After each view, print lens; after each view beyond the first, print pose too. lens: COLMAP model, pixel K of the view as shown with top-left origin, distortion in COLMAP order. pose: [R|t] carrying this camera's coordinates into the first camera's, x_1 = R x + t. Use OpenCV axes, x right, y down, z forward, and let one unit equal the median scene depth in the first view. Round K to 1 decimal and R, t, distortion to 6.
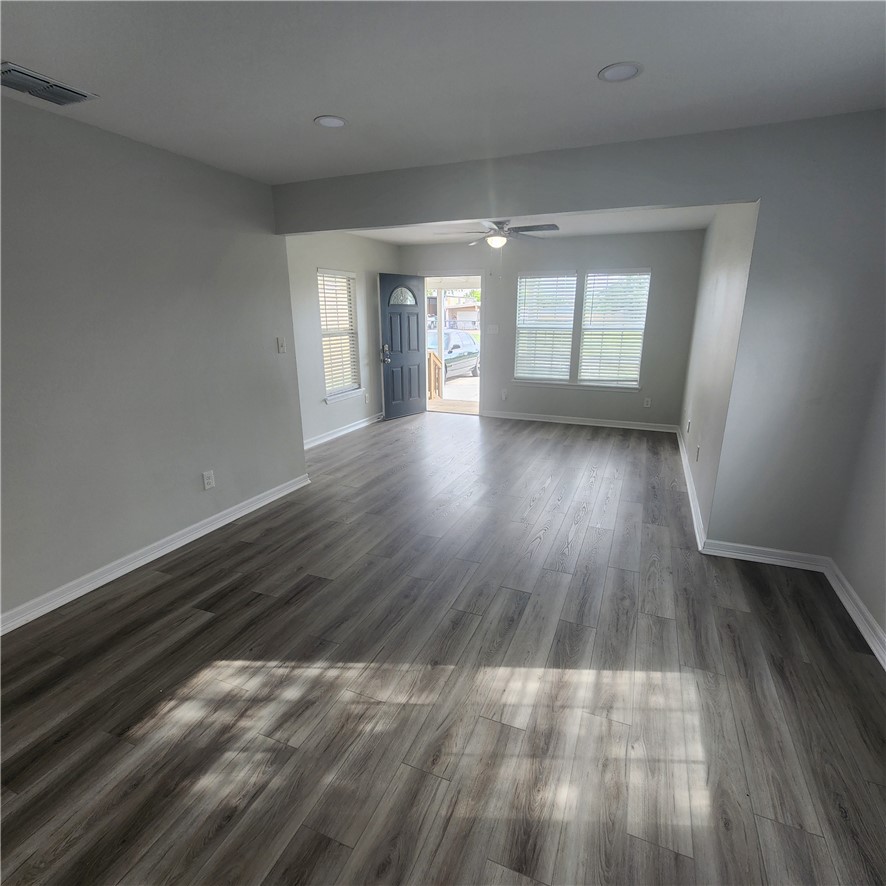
lens RADIAL K [[492.1, 0, 444.2], [0, 492.1, 454.8], [0, 0, 1]] dist [-0.002897, -0.000794]
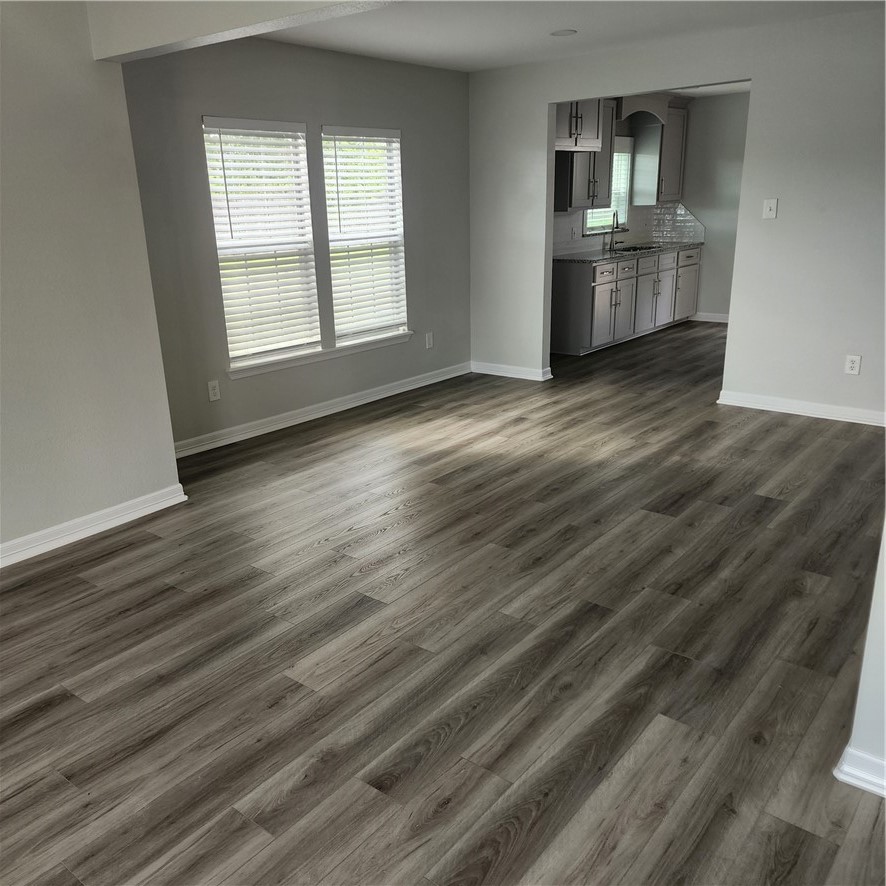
lens RADIAL K [[736.2, 0, 443.0], [0, 736.2, 443.0], [0, 0, 1]] dist [0.004129, -0.002057]
pose [[-0.956980, -0.061810, 0.283494, -0.277613], [0.108644, 0.829638, 0.547629, -0.616475], [-0.269046, 0.554870, -0.787231, 2.211867]]
